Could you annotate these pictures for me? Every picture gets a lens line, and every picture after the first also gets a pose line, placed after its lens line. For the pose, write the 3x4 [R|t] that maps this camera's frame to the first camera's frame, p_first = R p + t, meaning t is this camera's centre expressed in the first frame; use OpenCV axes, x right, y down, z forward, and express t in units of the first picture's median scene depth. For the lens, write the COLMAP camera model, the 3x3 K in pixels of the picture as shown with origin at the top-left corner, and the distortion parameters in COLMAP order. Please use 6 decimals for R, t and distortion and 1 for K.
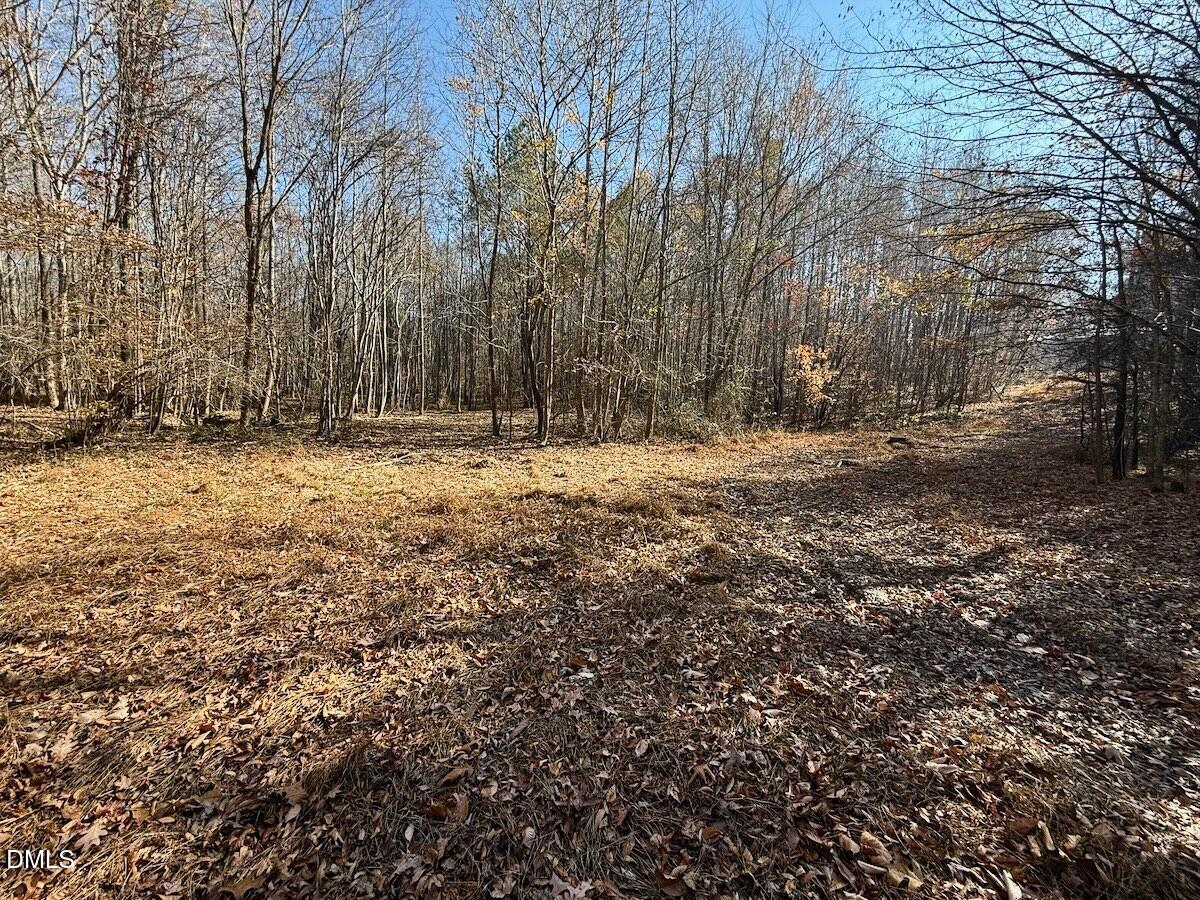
lens RADIAL K [[482.0, 0, 601.2], [0, 482.0, 449.6], [0, 0, 1]] dist [-0.000593, 0.000082]
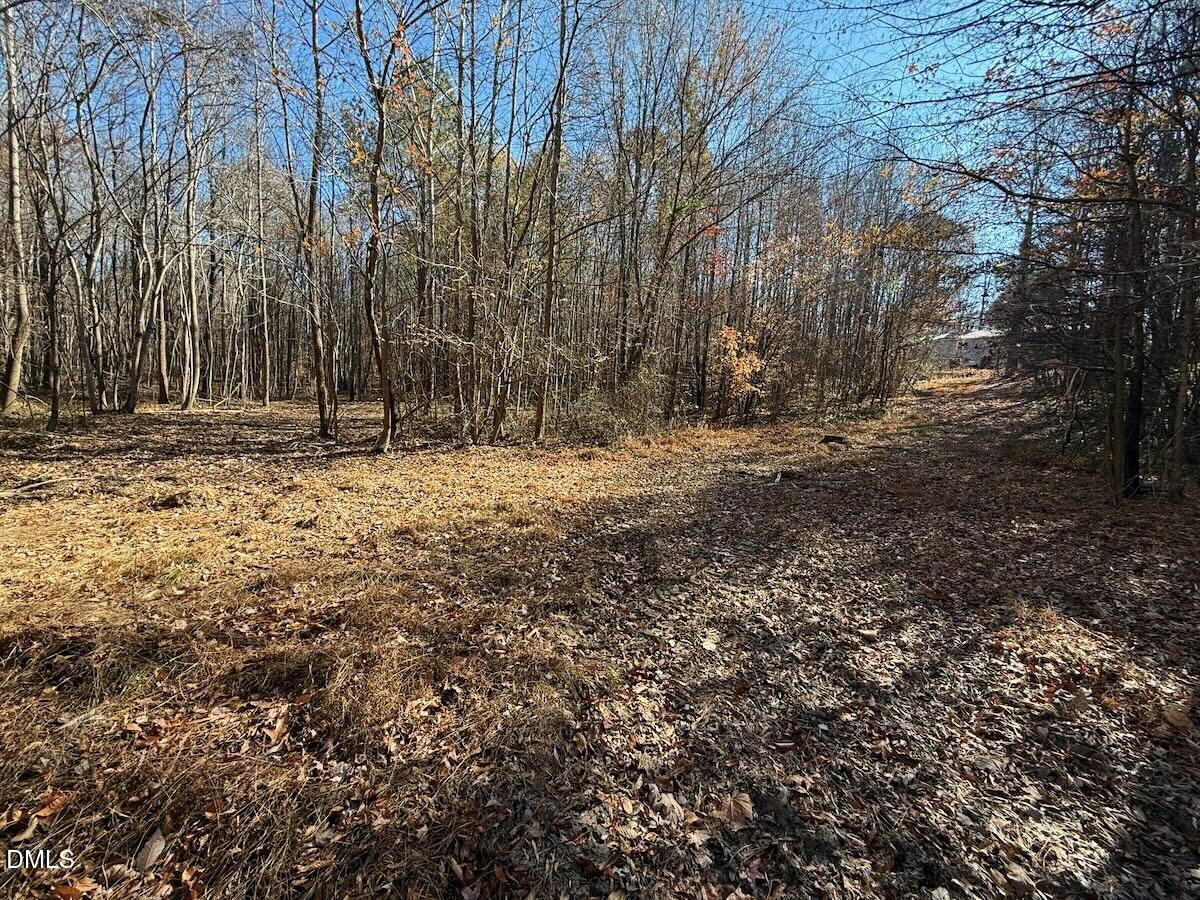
lens RADIAL K [[482.0, 0, 598.6], [0, 482.0, 447.7], [0, 0, 1]] dist [-0.000593, 0.000082]
pose [[0.990153, -0.006417, 0.139842, 0.074802], [0.004584, 0.999899, 0.013426, -0.016851], [-0.139914, -0.012653, 0.990083, 0.195898]]
